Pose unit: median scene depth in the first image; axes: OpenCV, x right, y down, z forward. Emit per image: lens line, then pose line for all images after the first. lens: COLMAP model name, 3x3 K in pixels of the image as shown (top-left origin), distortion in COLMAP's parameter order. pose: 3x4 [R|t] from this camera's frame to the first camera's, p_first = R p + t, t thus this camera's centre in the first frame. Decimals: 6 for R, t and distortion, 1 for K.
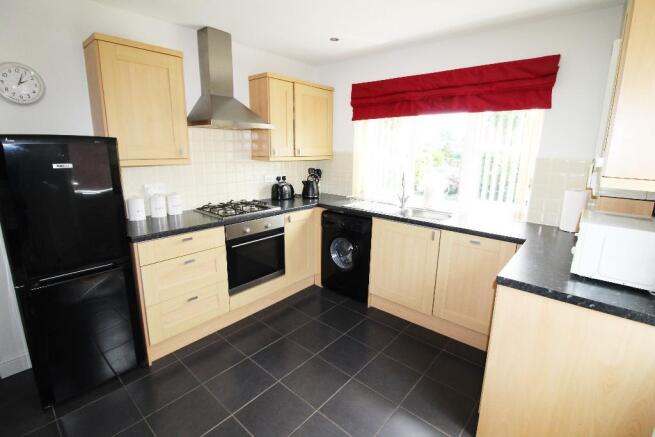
lens RADIAL K [[303.4, 0, 327.5], [0, 303.4, 216.4], [0, 0, 1]] dist [-0.017451, -0.000473]
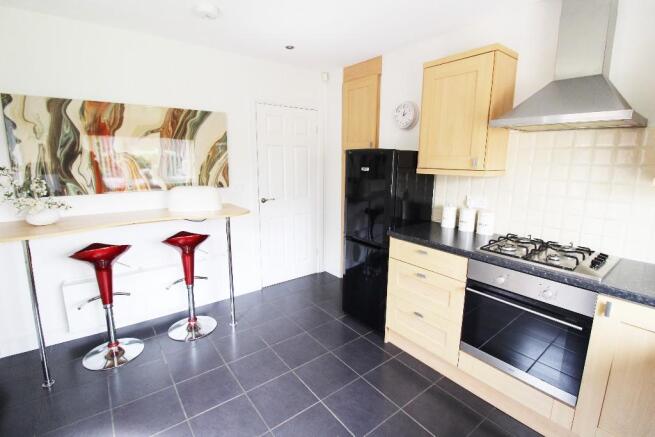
lens RADIAL K [[303.4, 0, 328.6], [0, 303.4, 215.9], [0, 0, 1]] dist [-0.017451, -0.000473]
pose [[-0.187873, 0.171432, -0.967117, 0.462570], [-0.228408, 0.950030, 0.212774, -0.157150], [0.955266, 0.260872, -0.139328, 0.756677]]
